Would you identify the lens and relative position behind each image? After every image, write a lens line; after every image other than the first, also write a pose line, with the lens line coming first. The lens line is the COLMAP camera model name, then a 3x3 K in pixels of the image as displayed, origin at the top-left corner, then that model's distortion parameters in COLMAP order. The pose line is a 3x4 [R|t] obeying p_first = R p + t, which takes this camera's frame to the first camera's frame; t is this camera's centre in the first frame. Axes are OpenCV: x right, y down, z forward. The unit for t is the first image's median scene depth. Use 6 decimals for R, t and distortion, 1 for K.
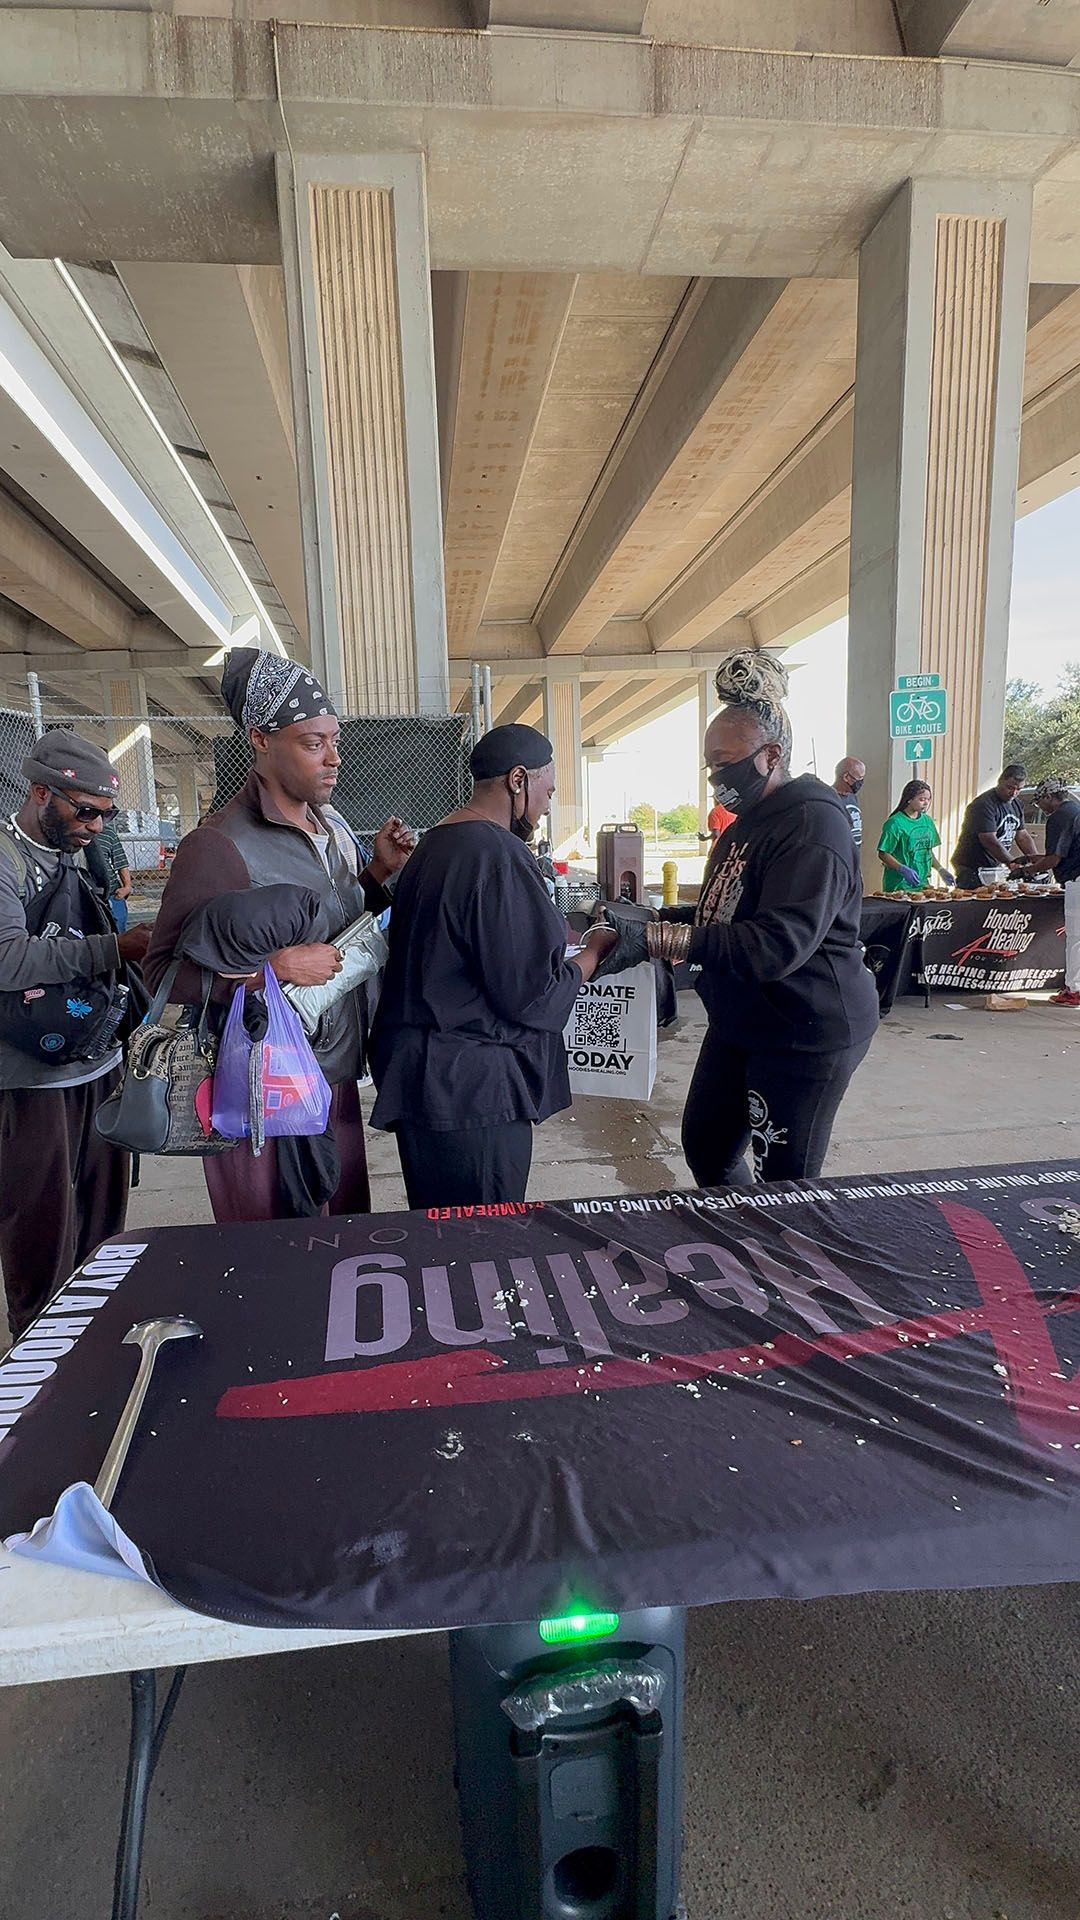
lens RADIAL K [[805.4, 0, 531.4], [0, 805.4, 949.9], [0, 0, 1]] dist [-0.000078, -0.003700]
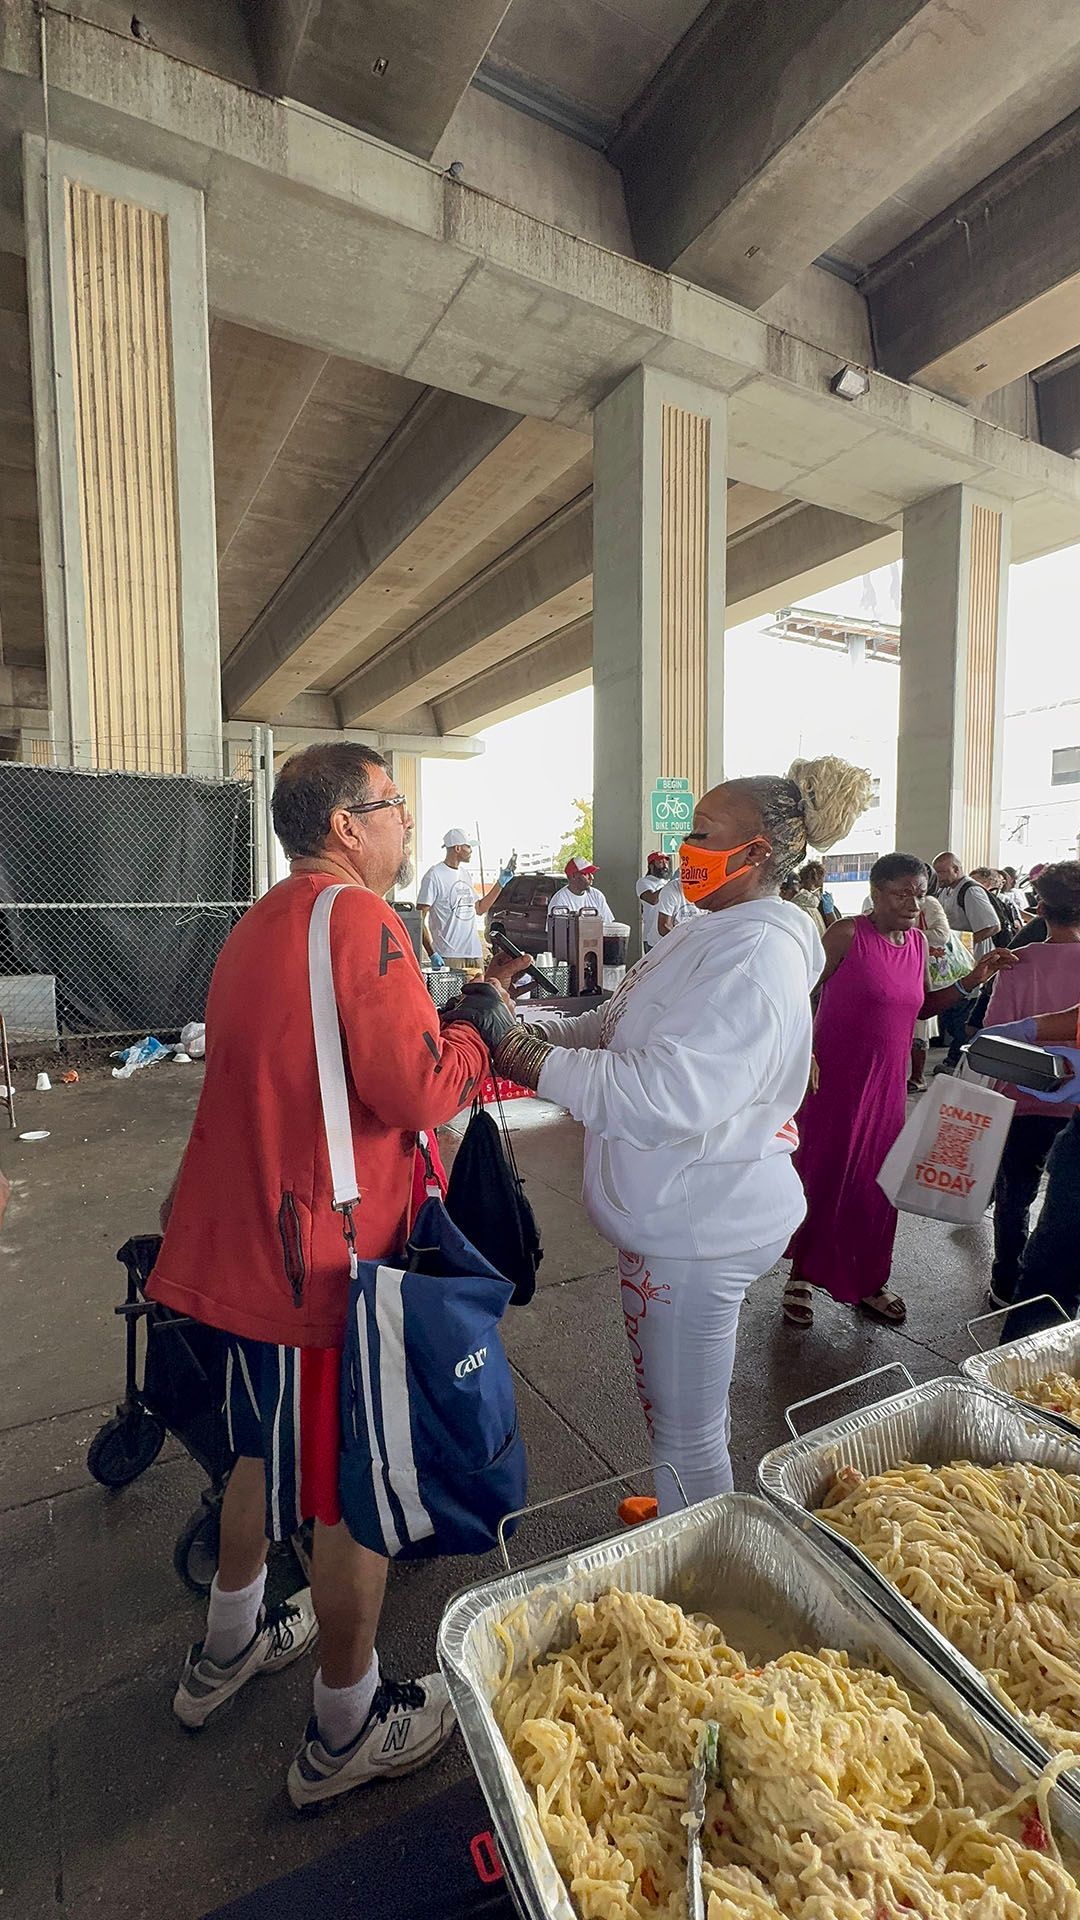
lens RADIAL K [[807.9, 0, 532.6], [0, 807.9, 941.6], [0, 0, 1]] dist [0.013878, -0.010510]
pose [[0.914469, 0.001047, 0.404654, -0.154215], [0.039239, 0.995054, -0.091252, -0.016234], [-0.402748, 0.099325, 0.909906, 0.062930]]
